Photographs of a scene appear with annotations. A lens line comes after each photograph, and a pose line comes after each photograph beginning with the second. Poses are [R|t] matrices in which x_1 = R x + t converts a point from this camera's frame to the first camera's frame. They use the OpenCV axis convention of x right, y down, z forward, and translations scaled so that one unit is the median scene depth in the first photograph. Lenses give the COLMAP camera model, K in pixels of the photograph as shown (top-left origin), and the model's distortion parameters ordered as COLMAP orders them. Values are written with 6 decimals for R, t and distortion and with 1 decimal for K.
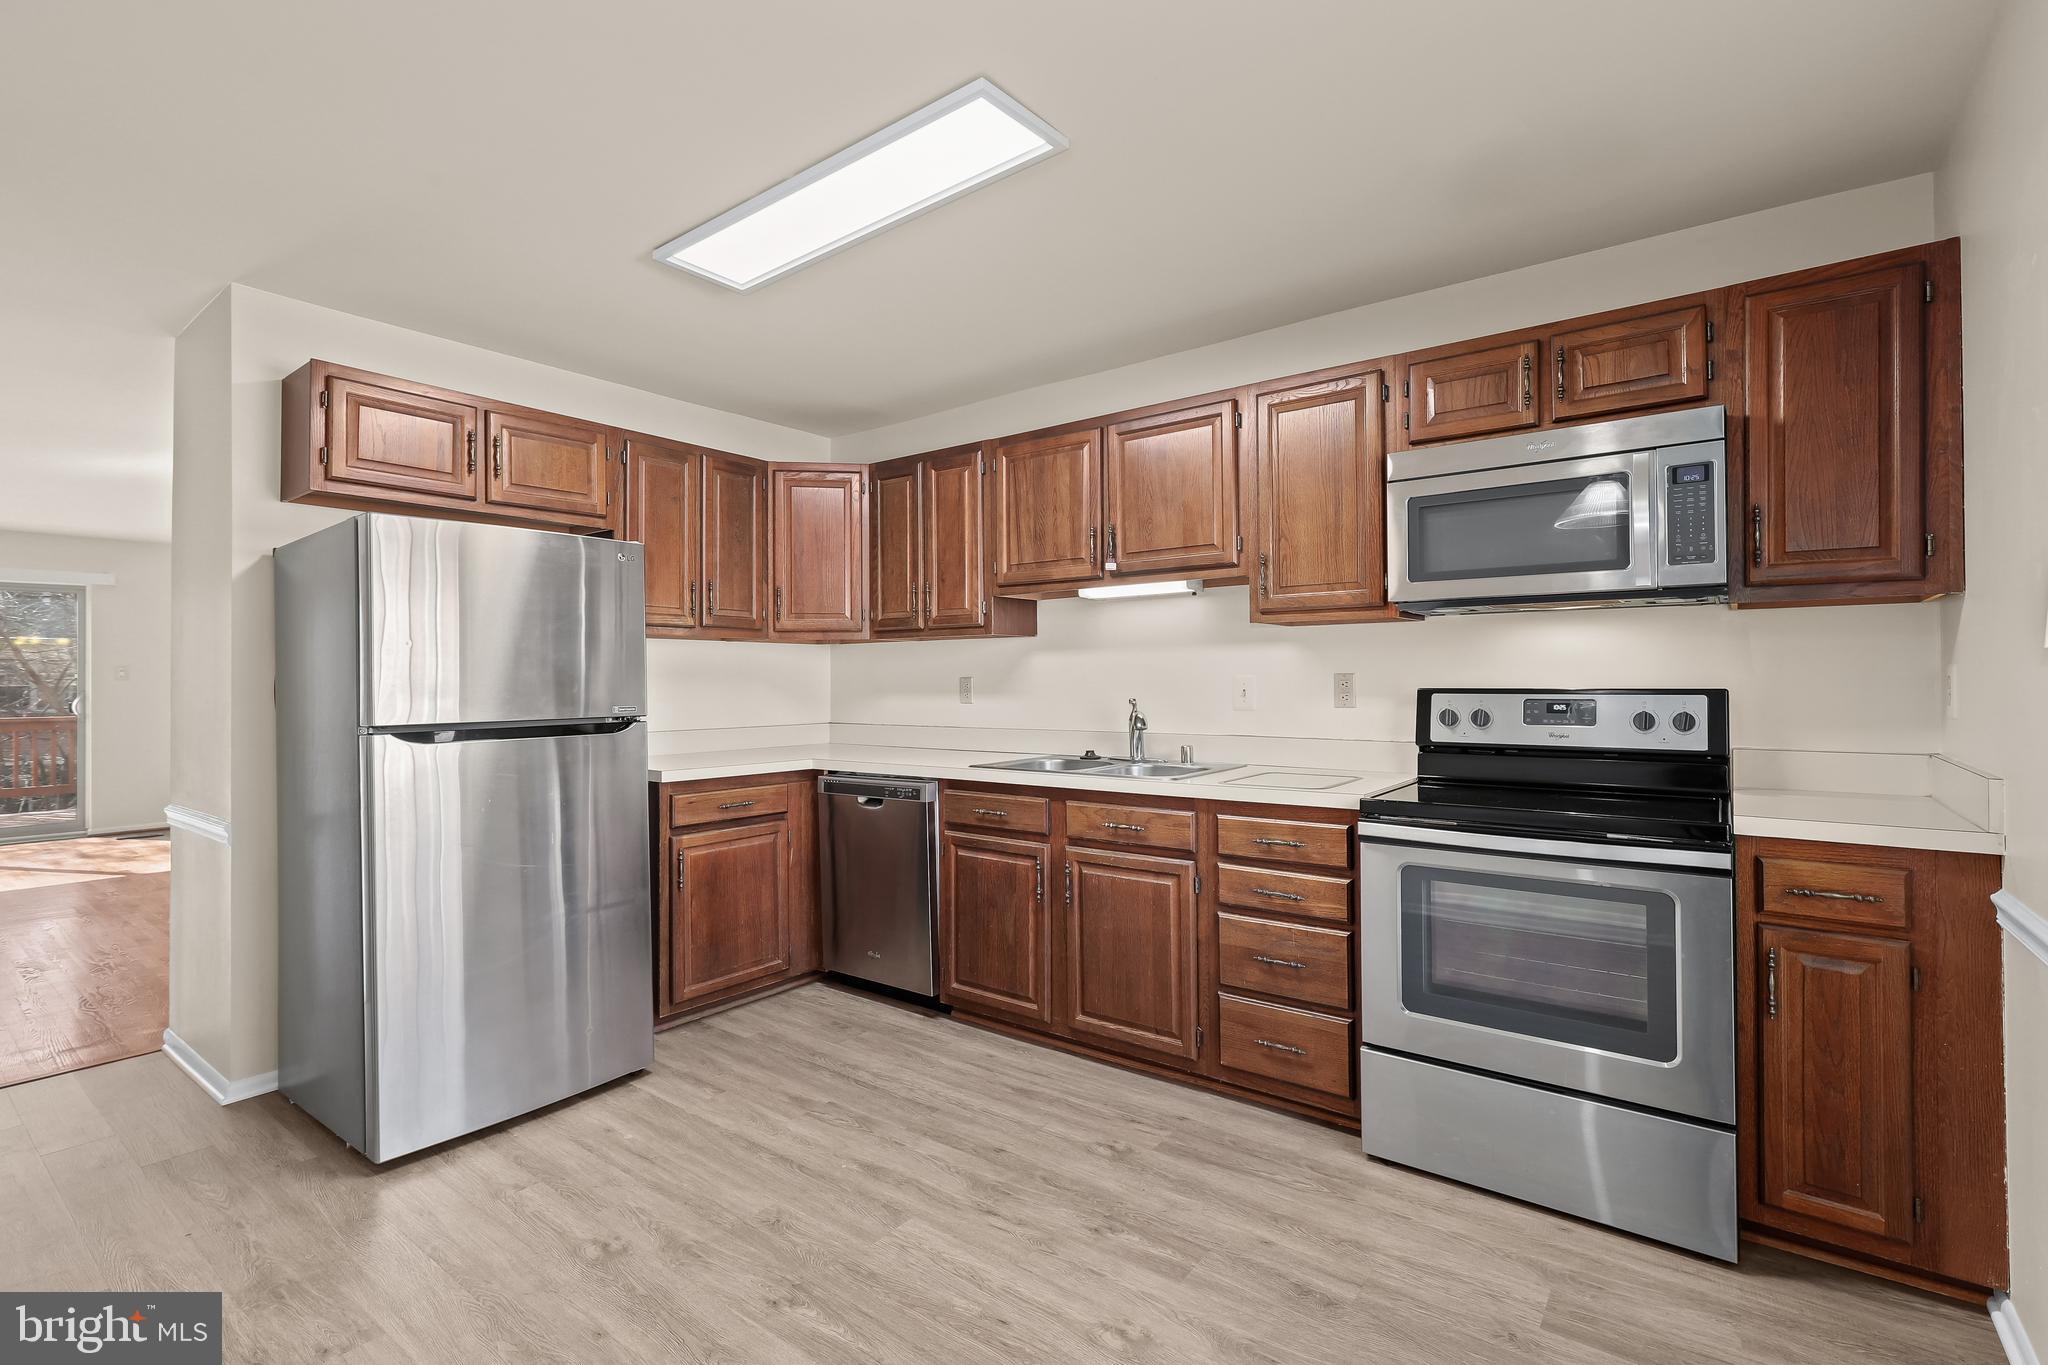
lens RADIAL K [[940.1, 0, 1024.0], [0, 940.1, 682.5], [0, 0, 1]] dist [-0.000228, 0.000320]
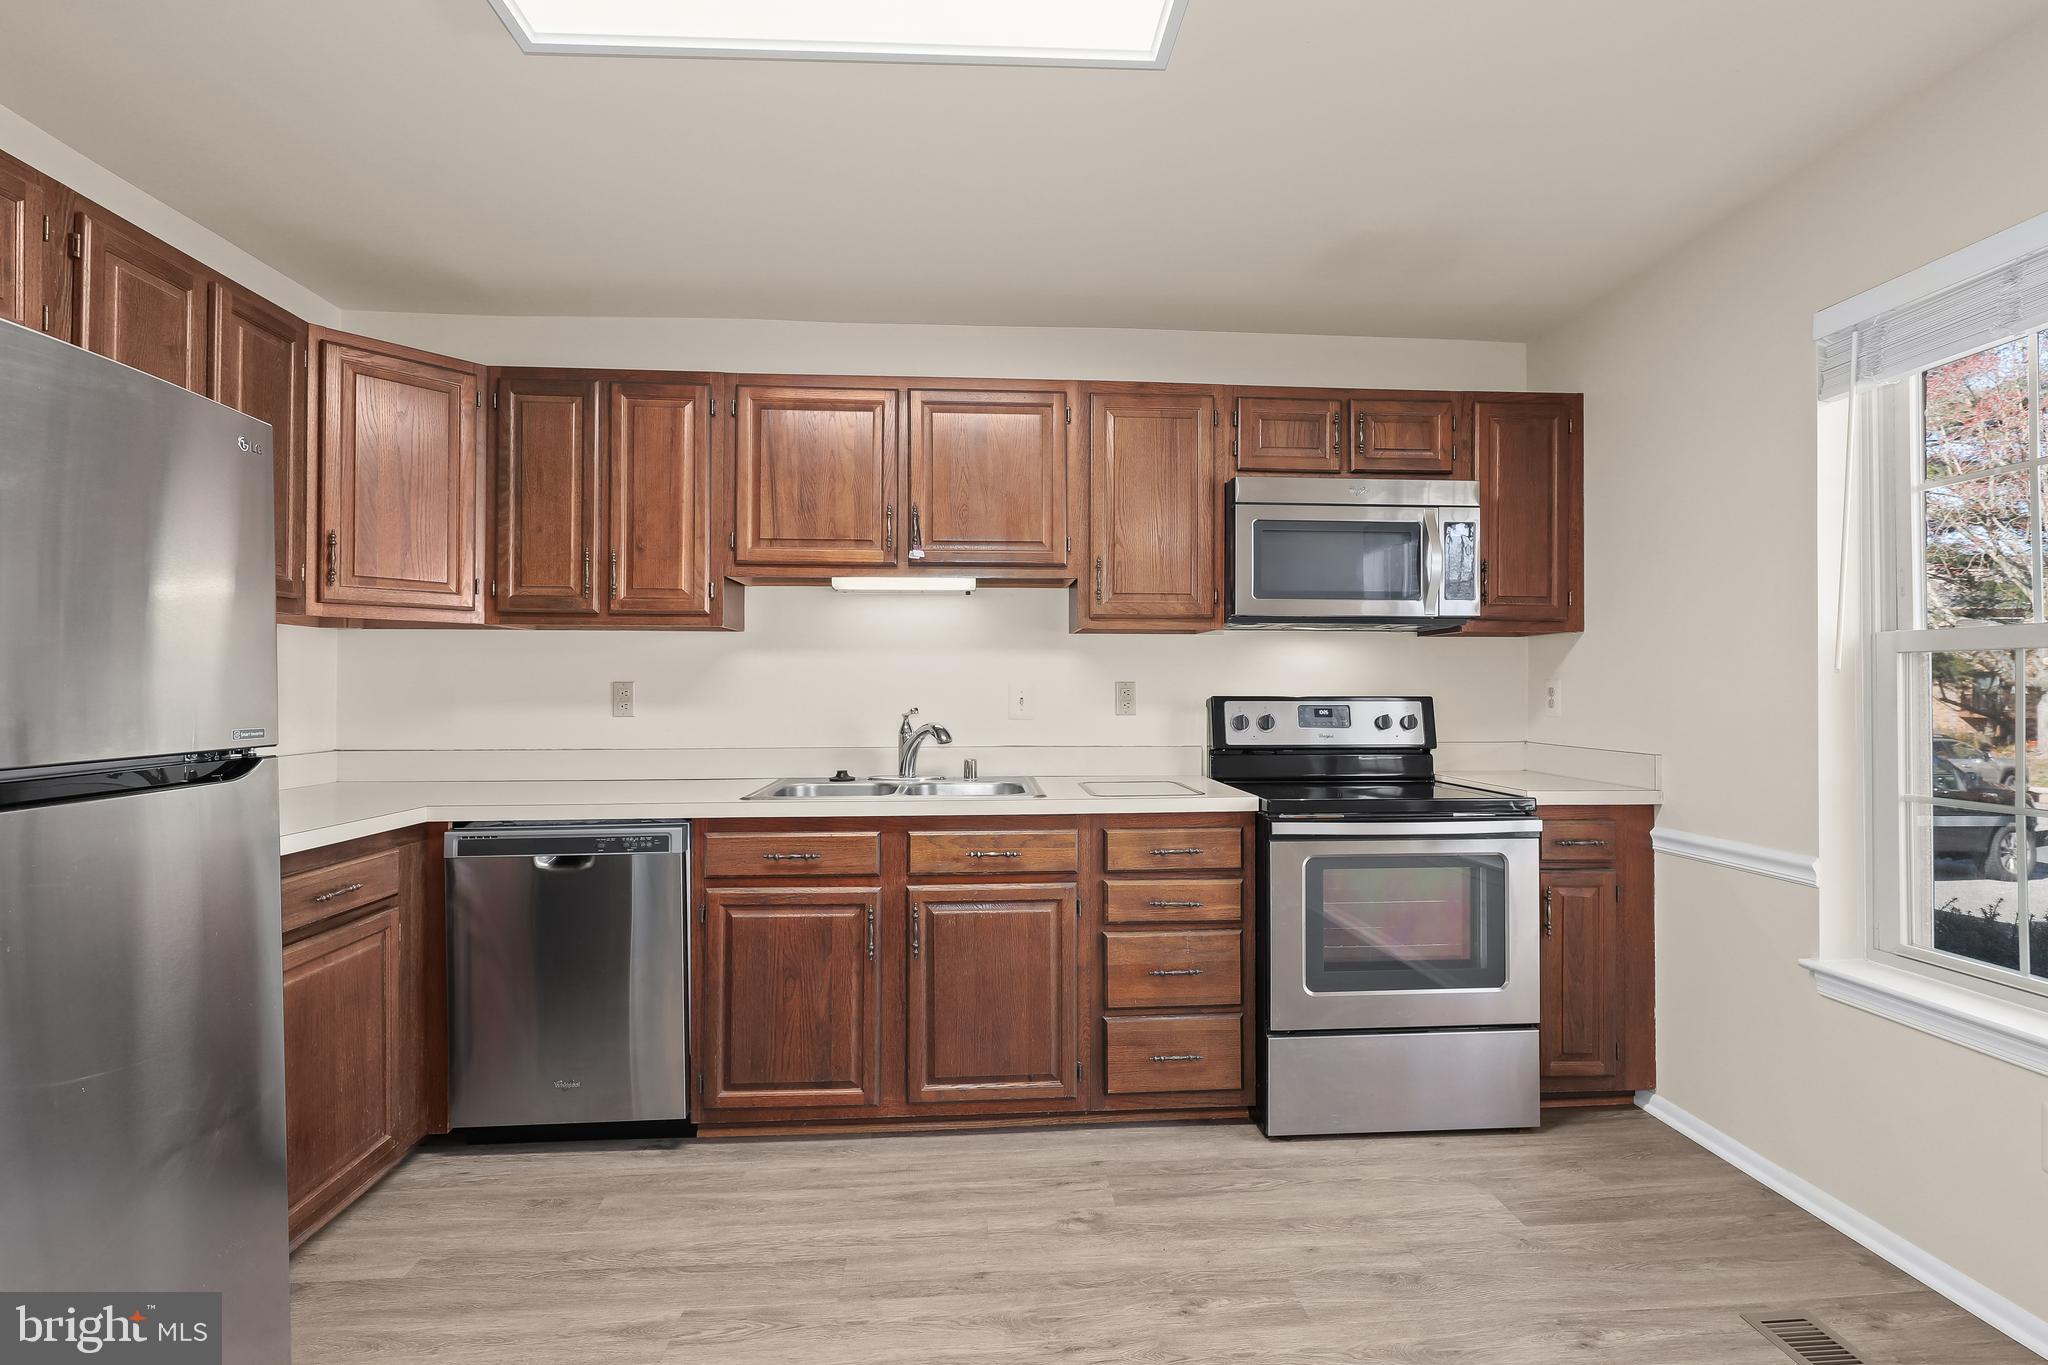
lens RADIAL K [[951.7, 0, 1030.4], [0, 951.7, 687.7], [0, 0, 1]] dist [-0.000802, 0.000156]
pose [[0.745614, 0.007667, 0.666334, -0.464096], [-0.003702, 0.999966, -0.007364, 0.005259], [-0.666368, 0.003024, 0.745617, 0.320345]]
